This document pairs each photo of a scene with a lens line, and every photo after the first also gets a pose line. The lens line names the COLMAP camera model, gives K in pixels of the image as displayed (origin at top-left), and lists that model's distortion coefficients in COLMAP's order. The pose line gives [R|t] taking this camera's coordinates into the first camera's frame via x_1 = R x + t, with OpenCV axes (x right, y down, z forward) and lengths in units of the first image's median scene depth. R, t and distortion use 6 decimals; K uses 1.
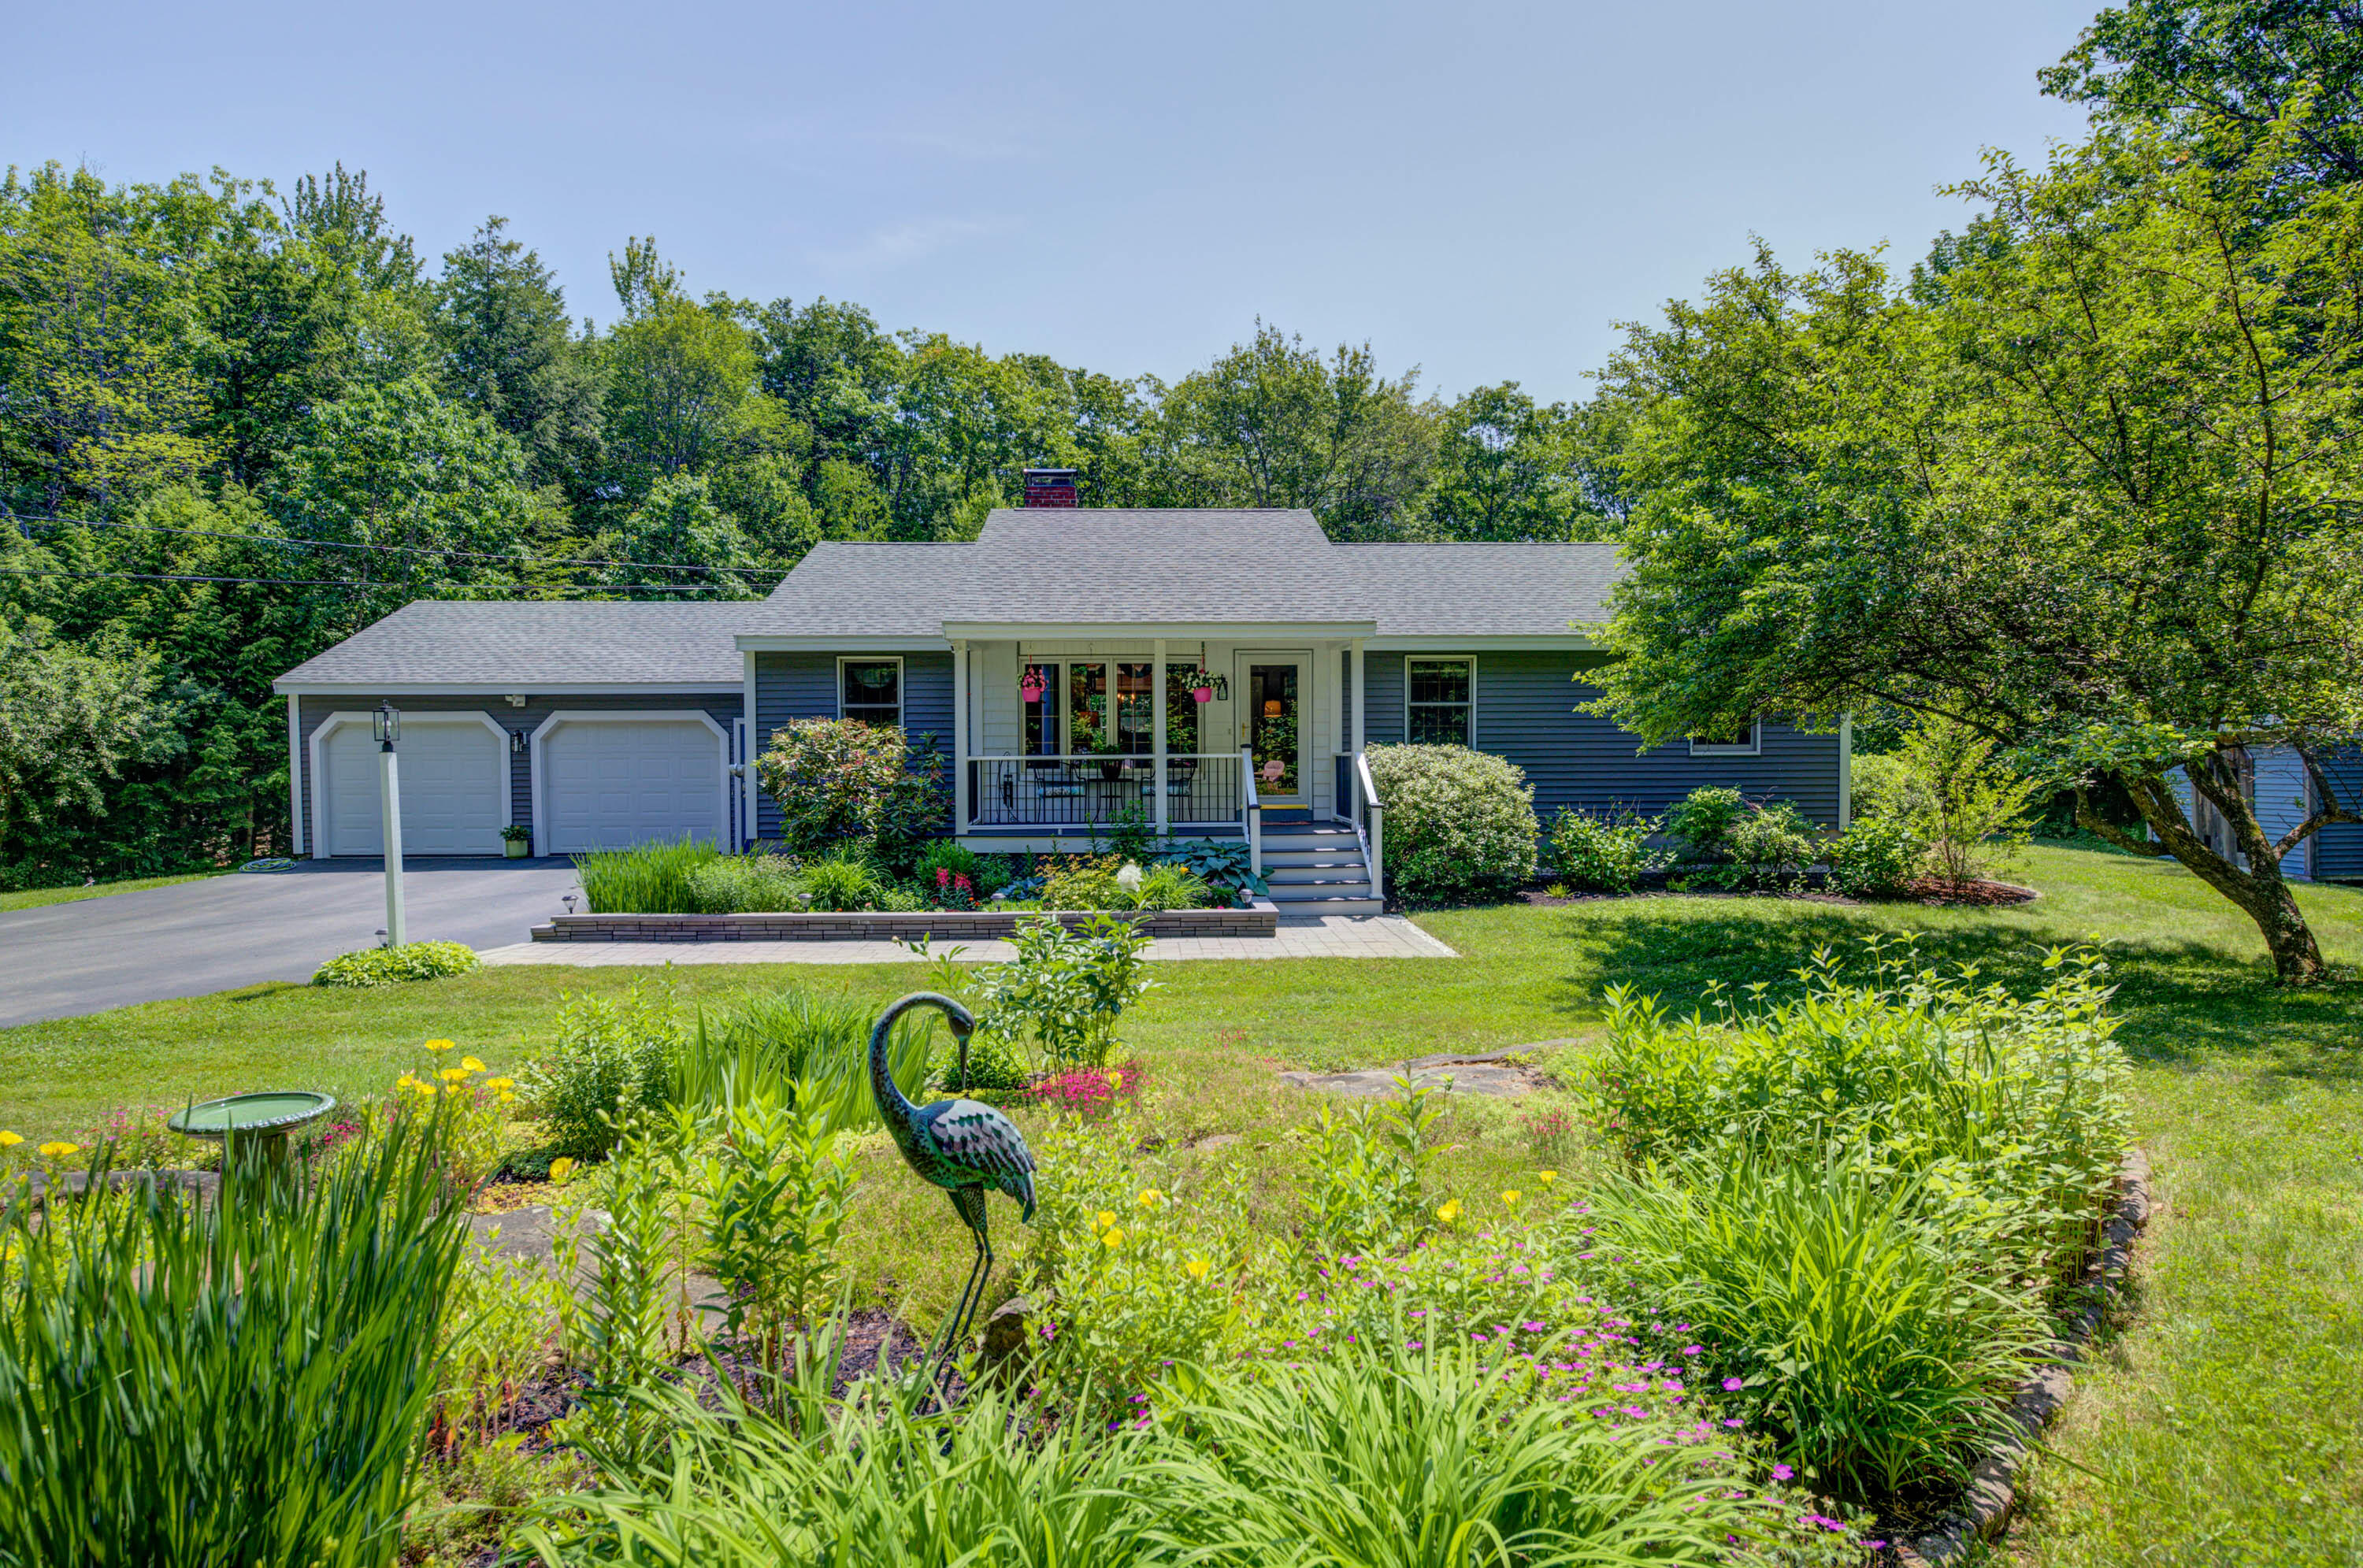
lens RADIAL K [[1354.9, 0, 1187.1], [0, 1354.9, 787.4], [0, 0, 1]] dist [-0.000414, -0.000644]
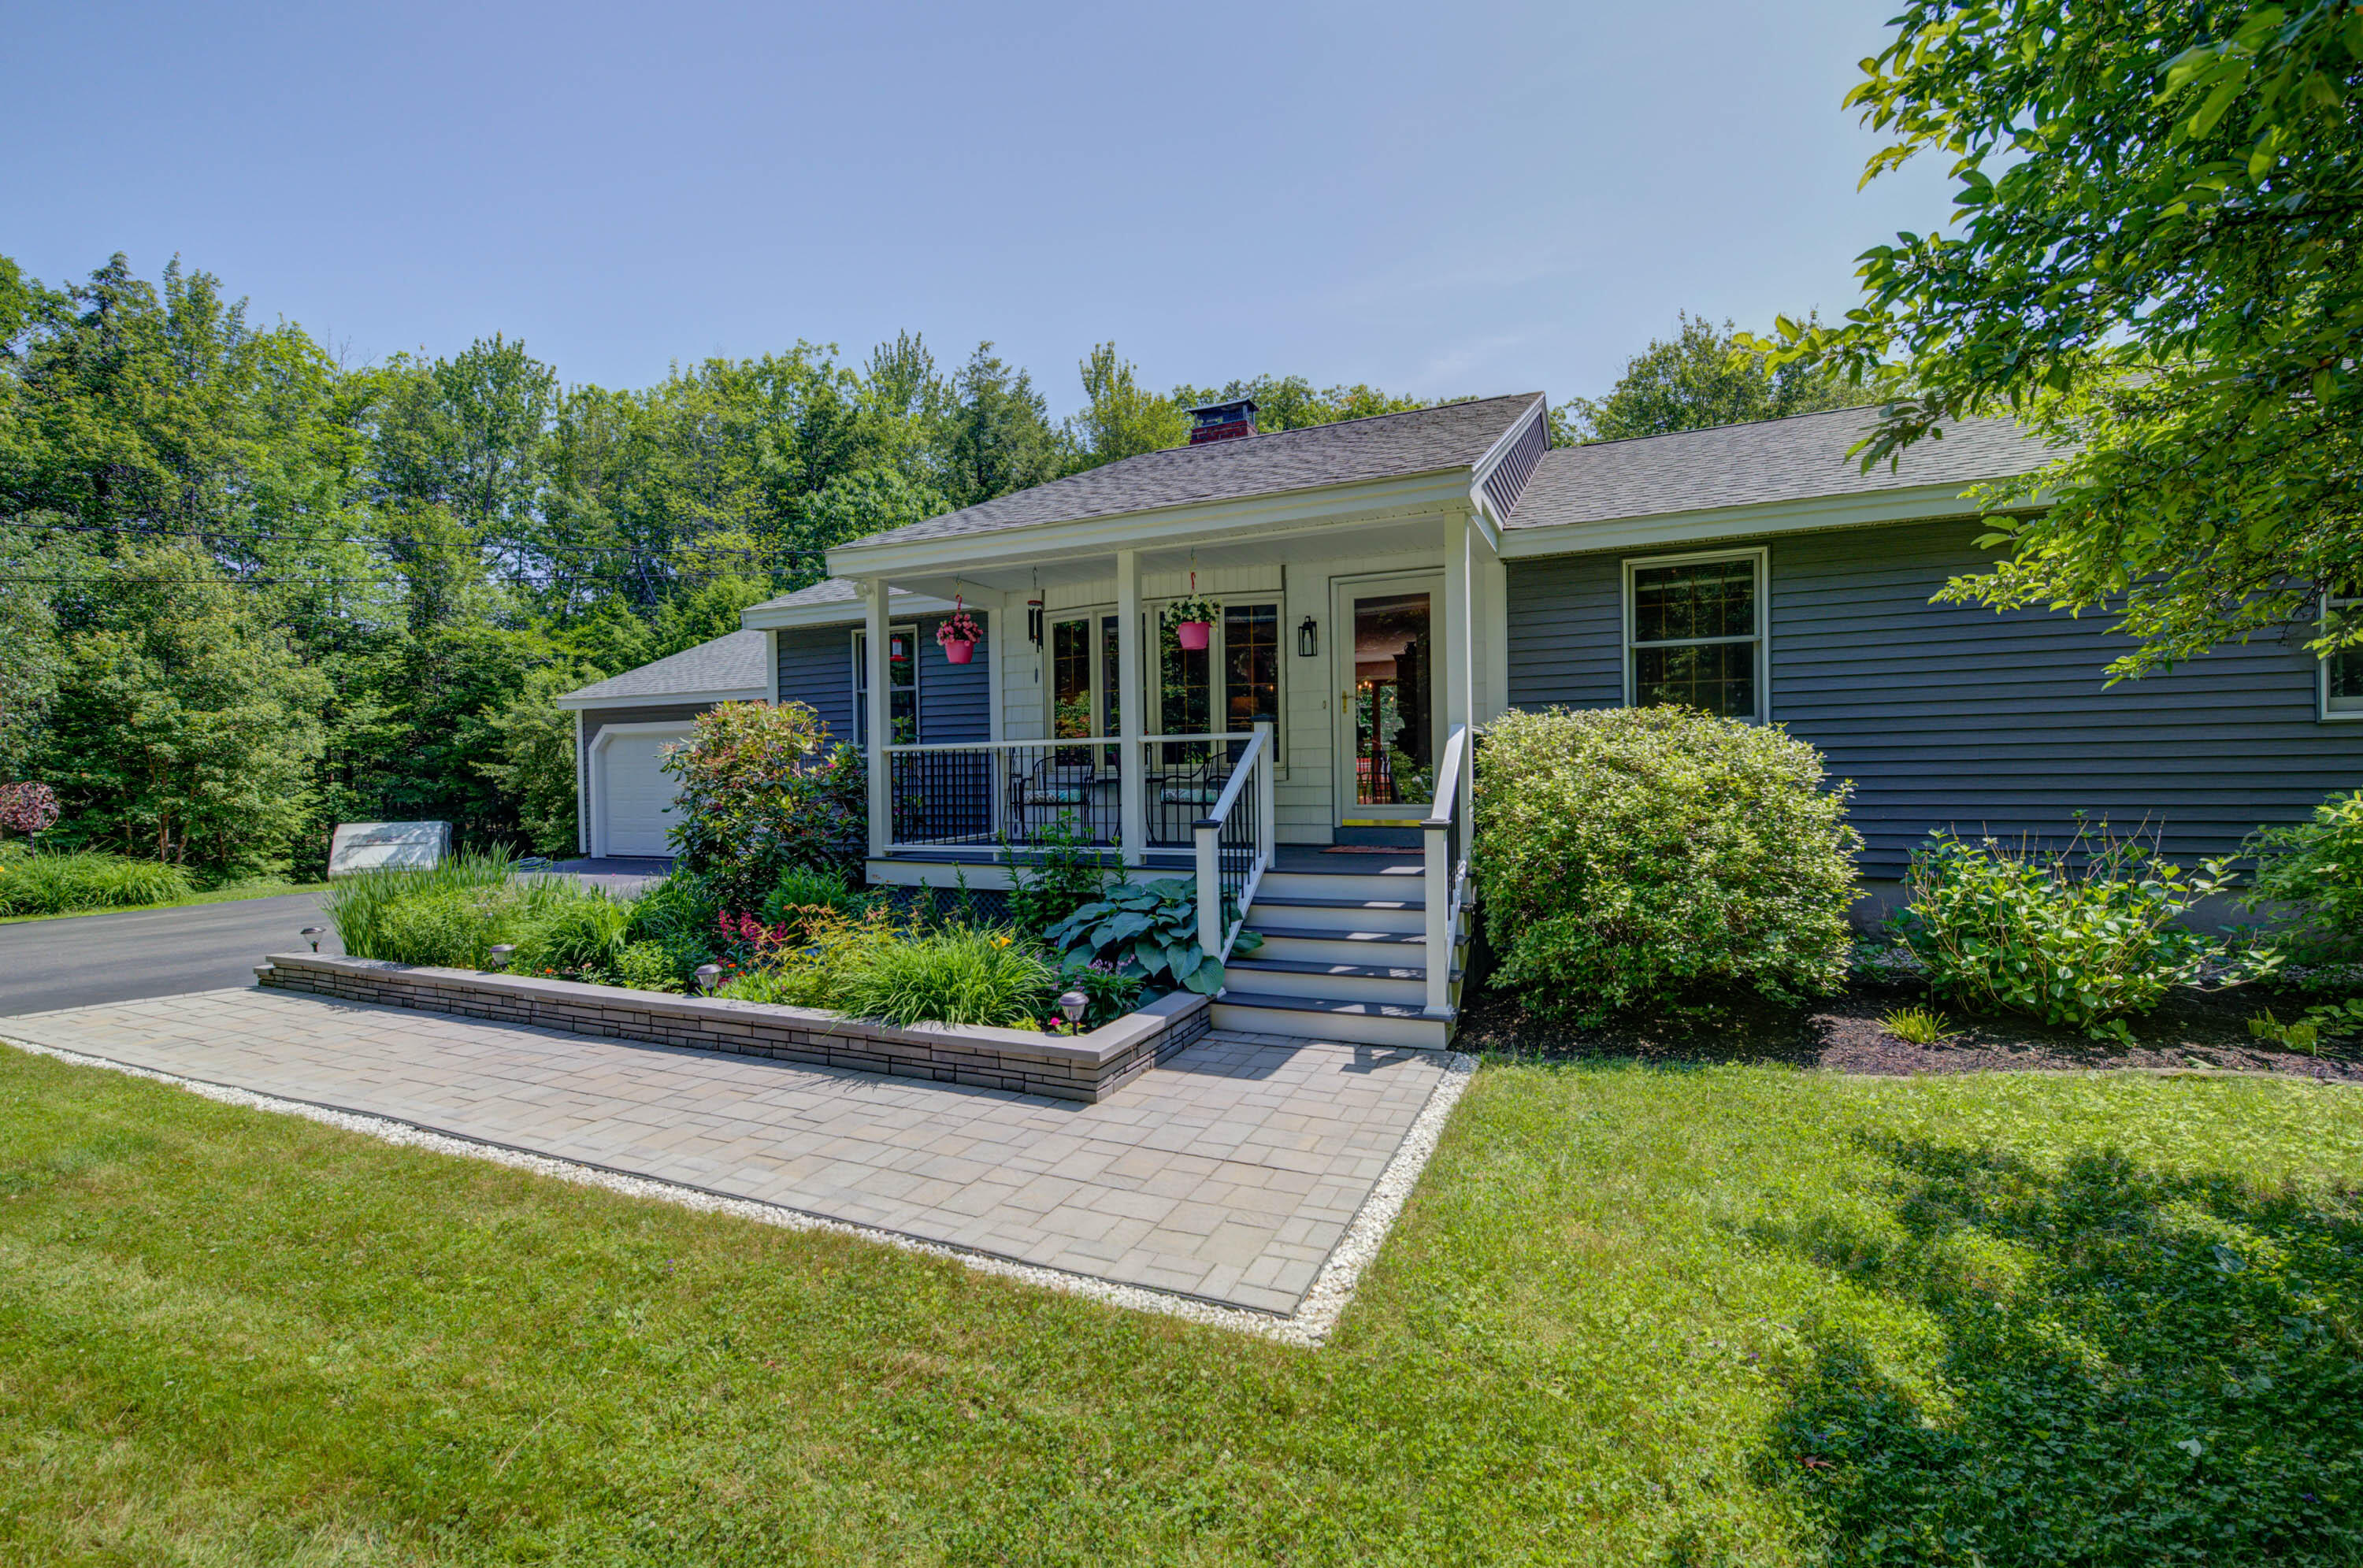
lens RADIAL K [[1038.8, 0, 1174.0], [0, 1038.8, 785.4], [0, 0, 1]] dist [0.003394, -0.001006]
pose [[0.889649, -0.003060, -0.456634, 0.199782], [-0.003541, 0.999901, -0.013600, 0.004006], [0.456630, 0.013716, 0.889551, 0.545958]]
